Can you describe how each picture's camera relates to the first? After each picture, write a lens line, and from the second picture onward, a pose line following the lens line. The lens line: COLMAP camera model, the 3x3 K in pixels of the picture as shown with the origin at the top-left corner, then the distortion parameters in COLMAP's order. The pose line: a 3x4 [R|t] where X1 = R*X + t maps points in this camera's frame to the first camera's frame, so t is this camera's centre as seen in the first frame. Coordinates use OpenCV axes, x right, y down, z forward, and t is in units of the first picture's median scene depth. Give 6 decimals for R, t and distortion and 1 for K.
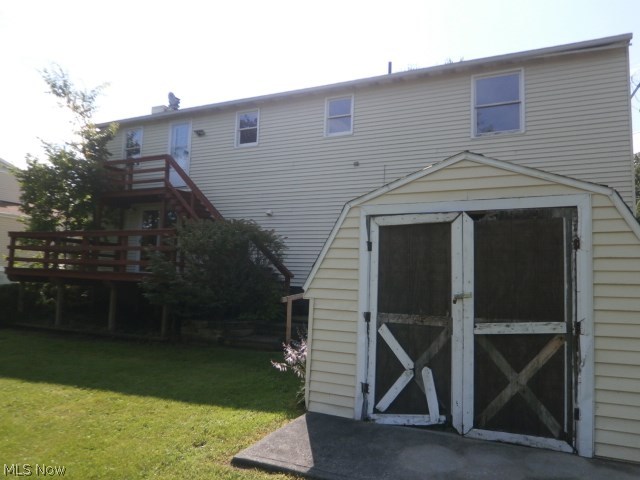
lens RADIAL K [[552.0, 0, 320.0], [0, 552.0, 240.0], [0, 0, 1]] dist [-0.113761, -0.000456]
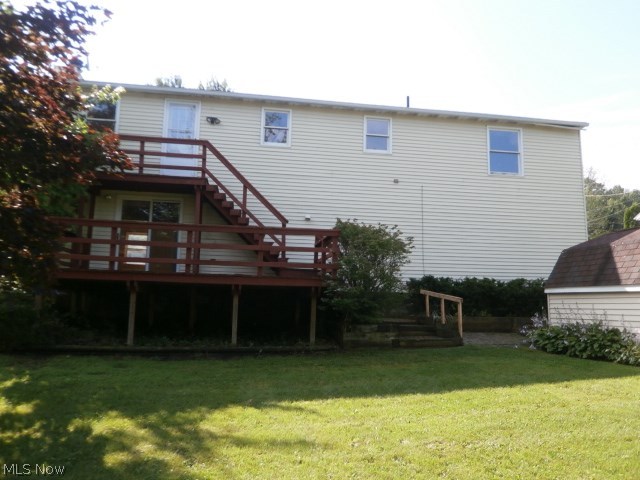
lens RADIAL K [[506.1, 0, 320.0], [0, 506.1, 240.0], [0, 0, 1]] dist [-0.029113, 0.000898]
pose [[0.776989, 0.041365, 0.628154, -0.706505], [-0.050684, 0.998710, -0.003073, -0.002776], [-0.627471, -0.029449, 0.778083, 0.261743]]
